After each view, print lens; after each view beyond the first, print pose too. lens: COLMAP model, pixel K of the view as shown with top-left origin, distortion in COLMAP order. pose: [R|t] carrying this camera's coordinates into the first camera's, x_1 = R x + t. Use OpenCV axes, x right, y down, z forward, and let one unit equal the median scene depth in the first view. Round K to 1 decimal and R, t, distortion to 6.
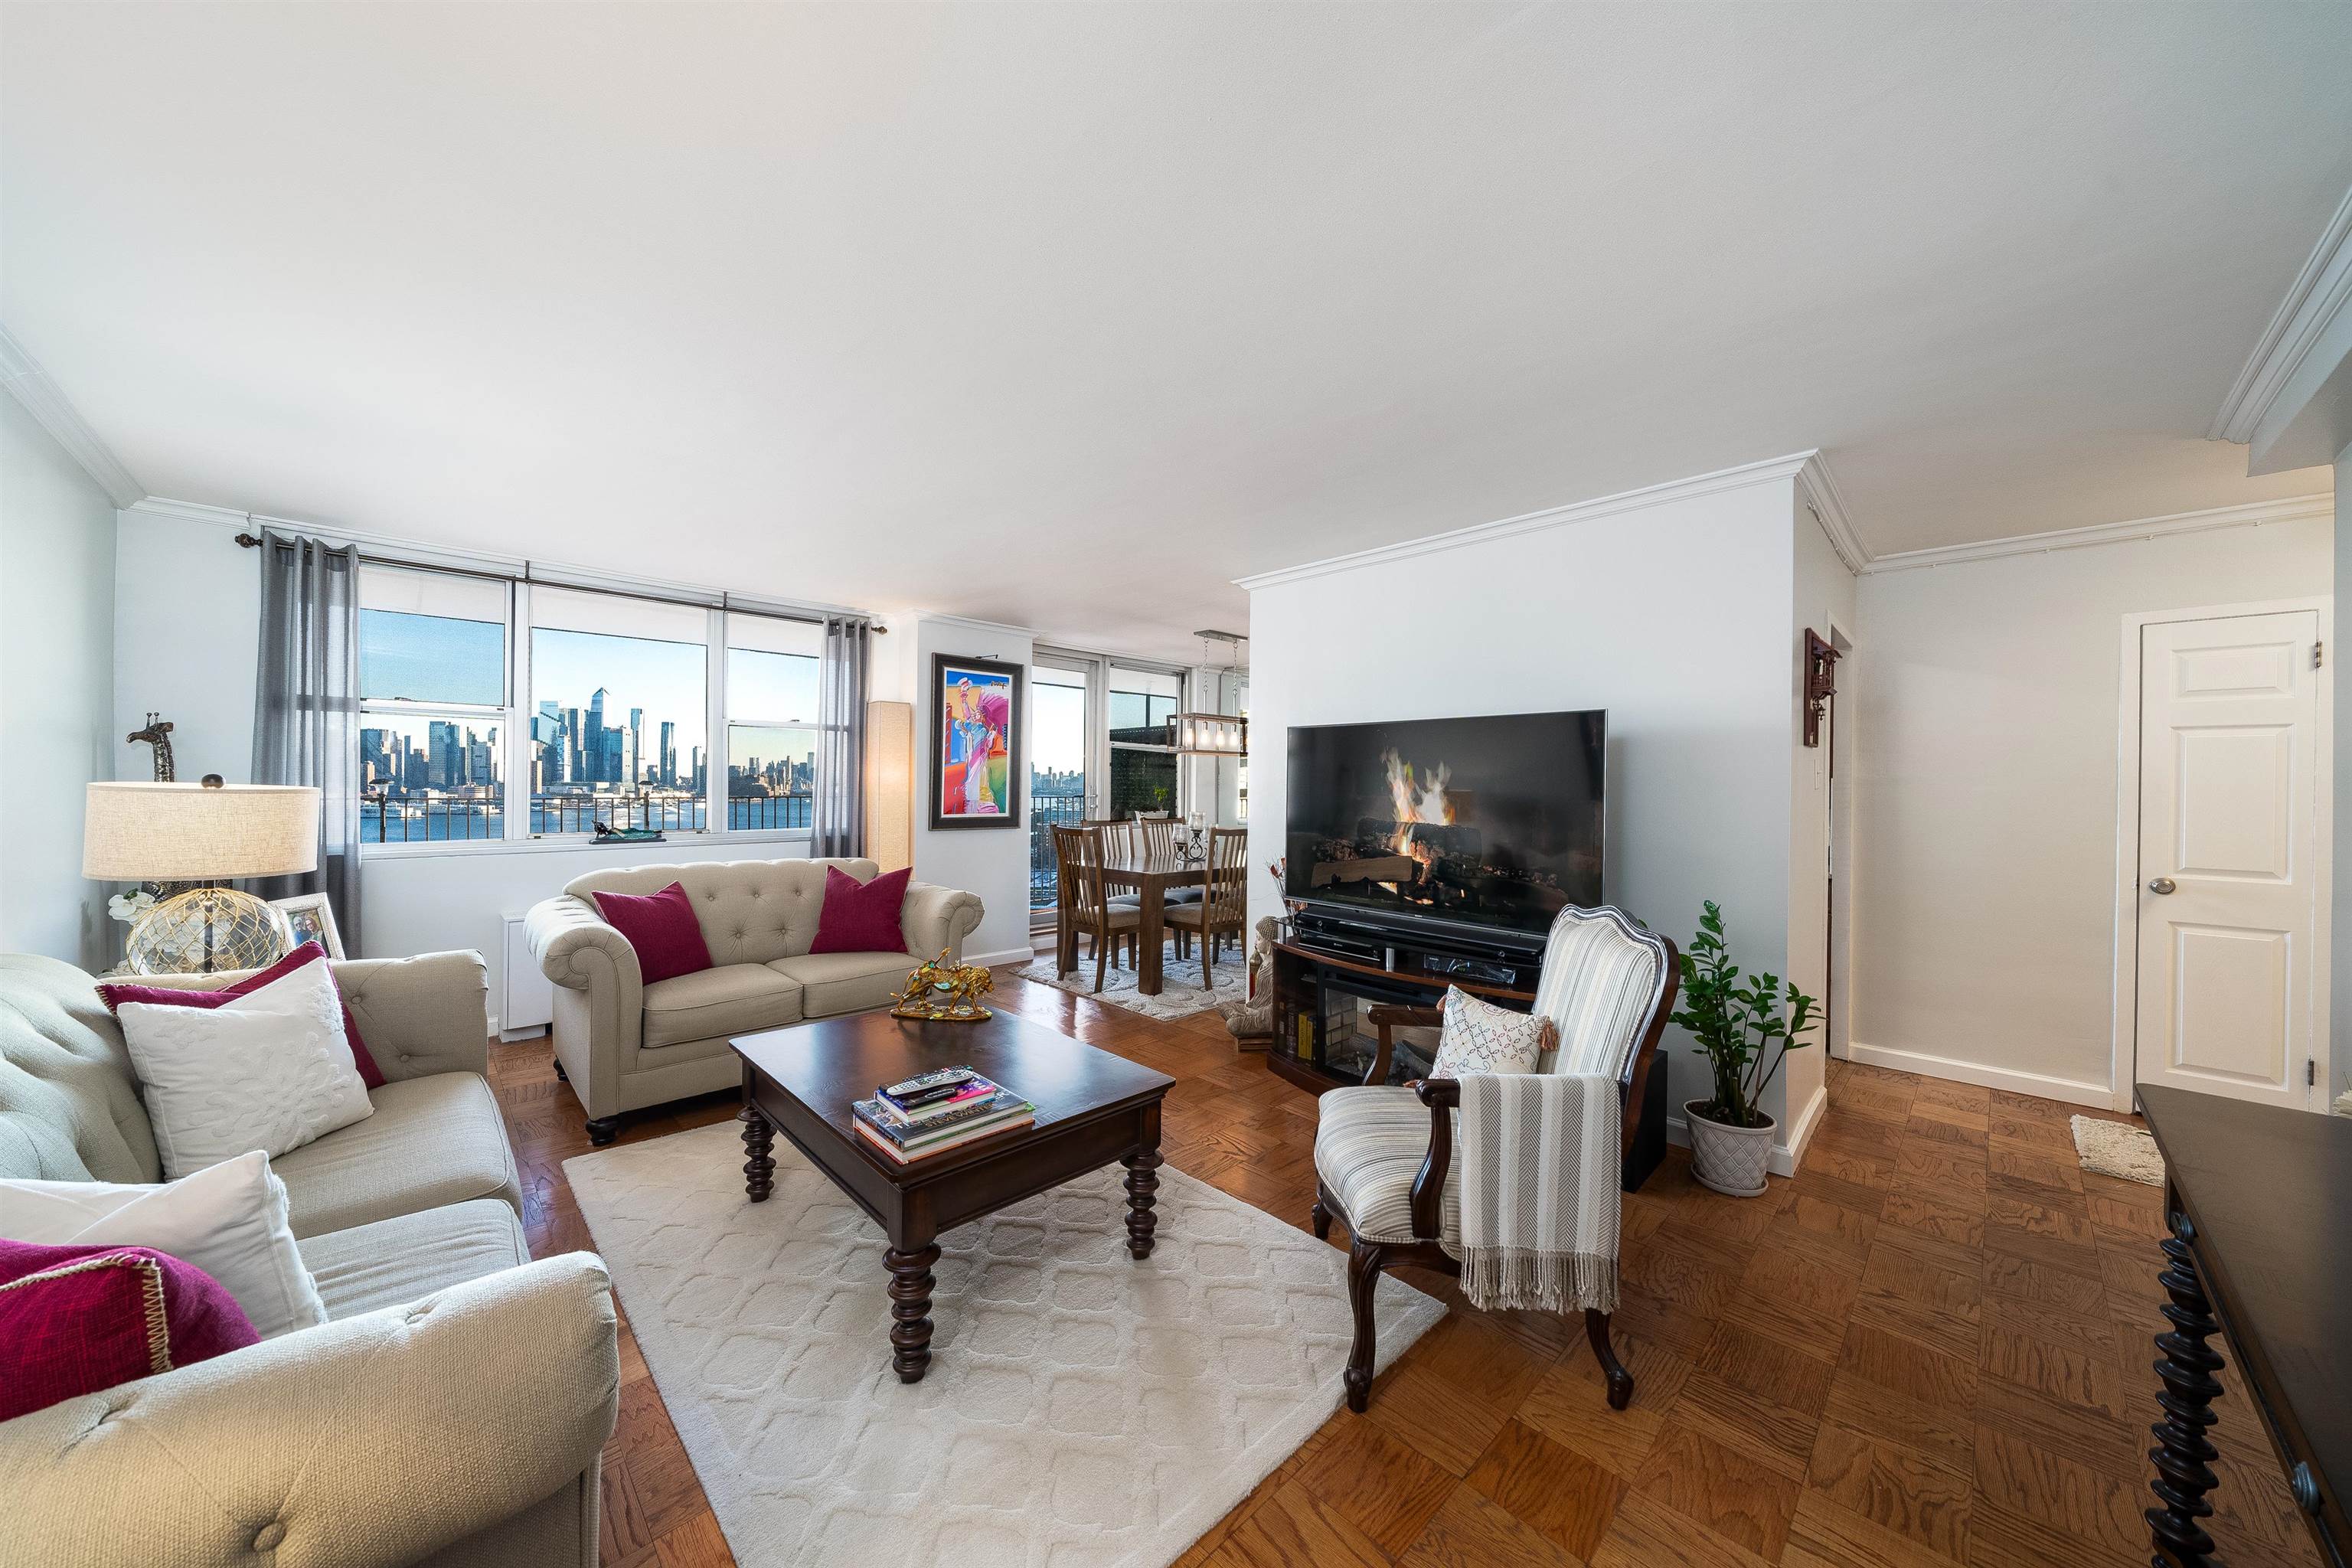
lens RADIAL K [[820.0, 0, 1188.1], [0, 820.0, 781.7], [0, 0, 1]] dist [-0.009913, -0.000088]
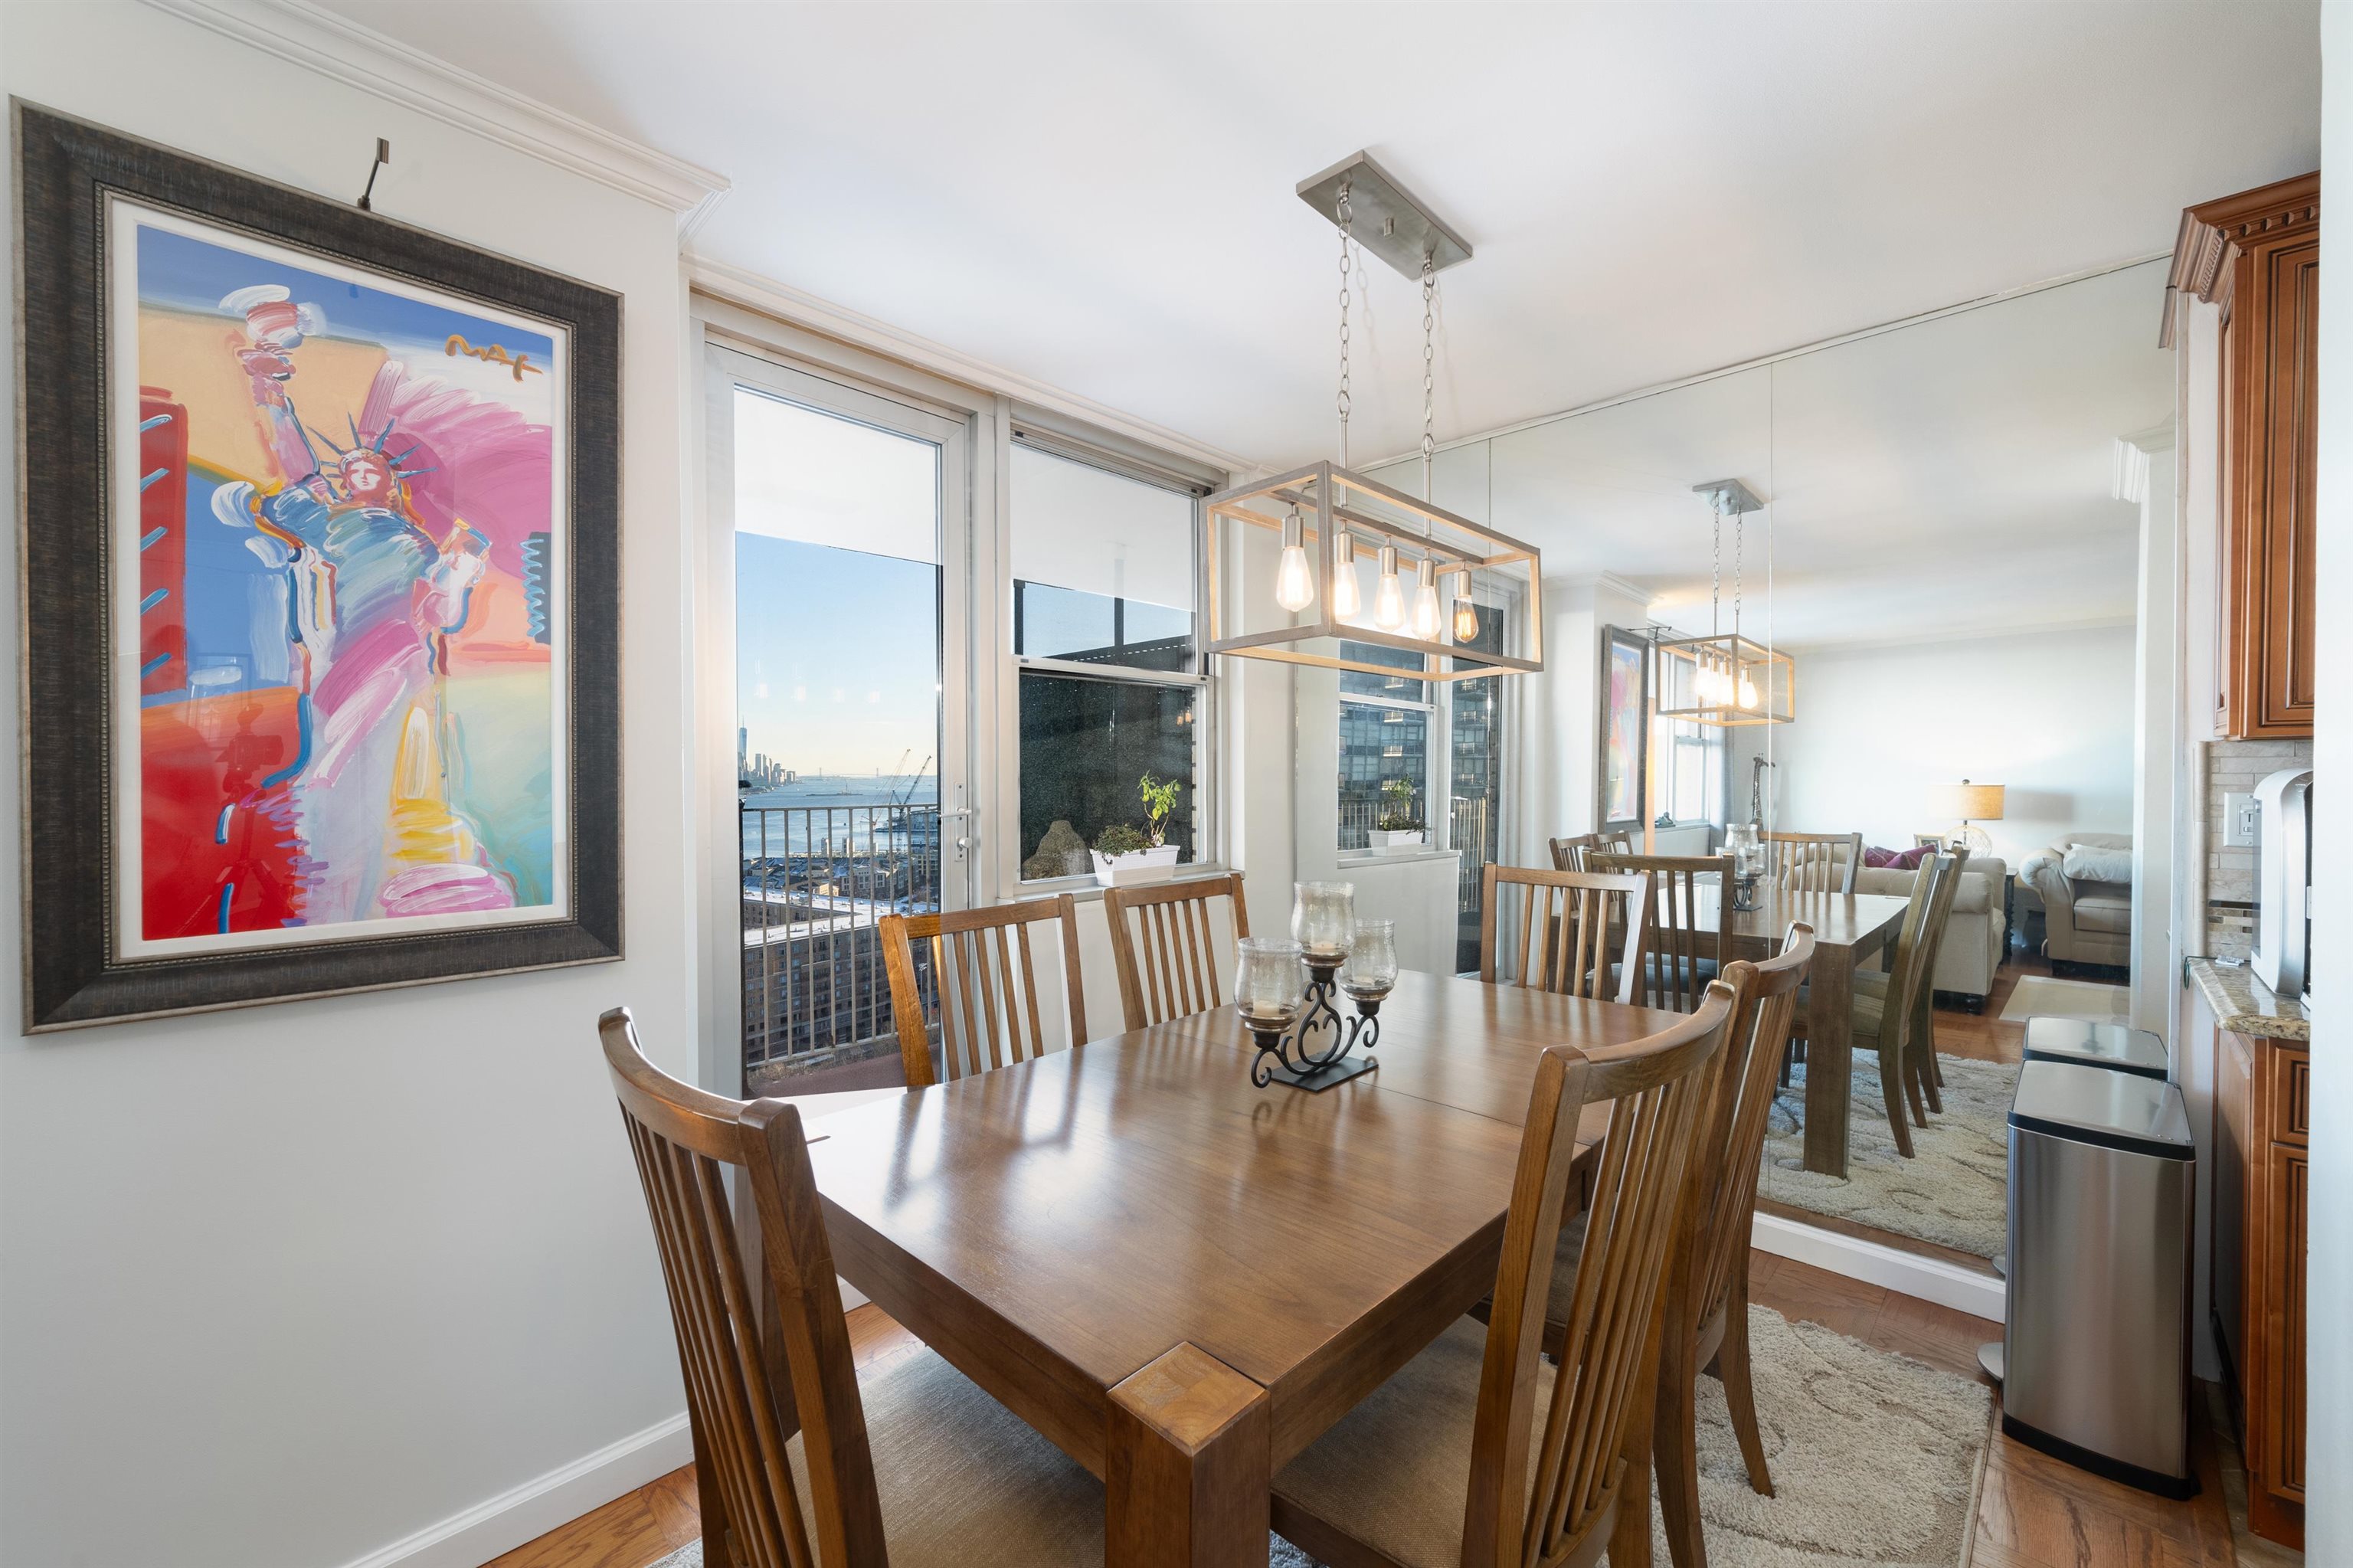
lens RADIAL K [[947.7, 0, 1176.3], [0, 947.7, 782.8], [0, 0, 1]] dist [-0.001849, -0.000155]
pose [[0.999696, -0.015418, 0.019241, -0.044399], [0.015161, 0.999795, 0.013414, 0.001650], [-0.019444, -0.013119, 0.999725, 0.735997]]
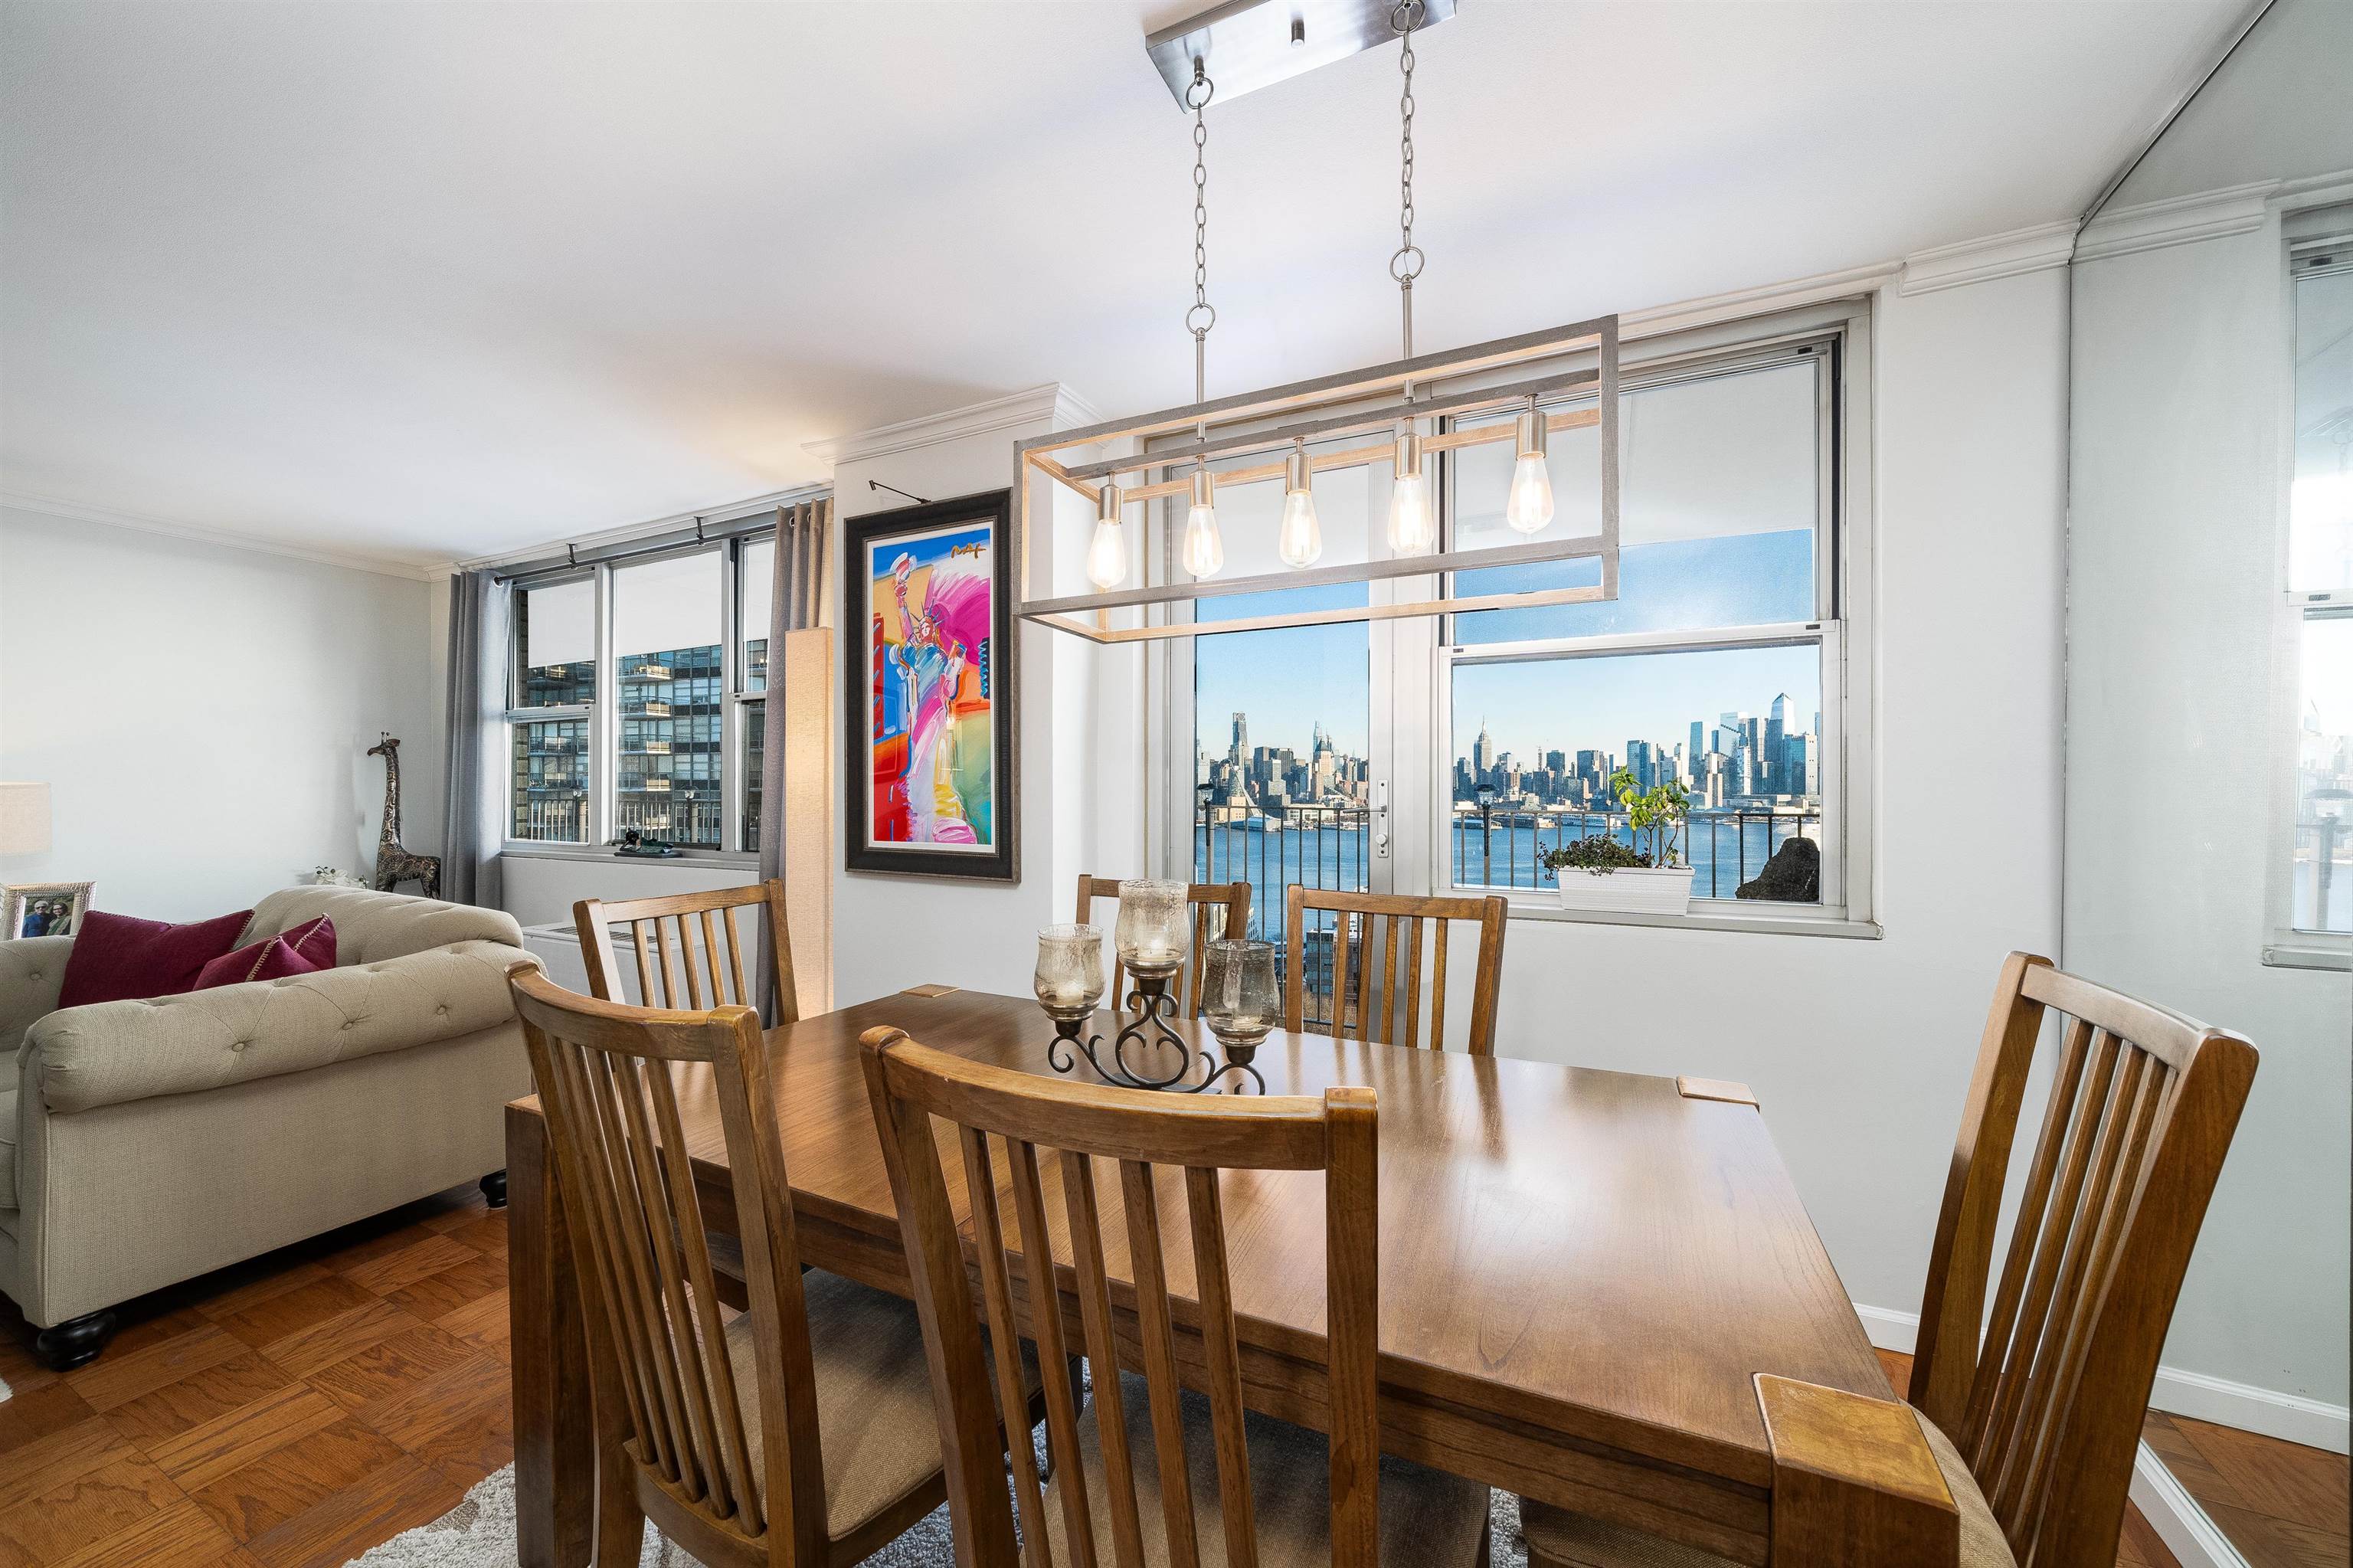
lens RADIAL K [[877.1, 0, 1156.6], [0, 877.1, 783.5], [0, 0, 1]] dist [-0.002956, -0.000190]
pose [[0.309405, -0.017191, -0.950775, 0.247768], [0.005238, 0.999852, -0.016373, 0.014565], [0.950916, 0.000086, 0.309450, 0.964324]]
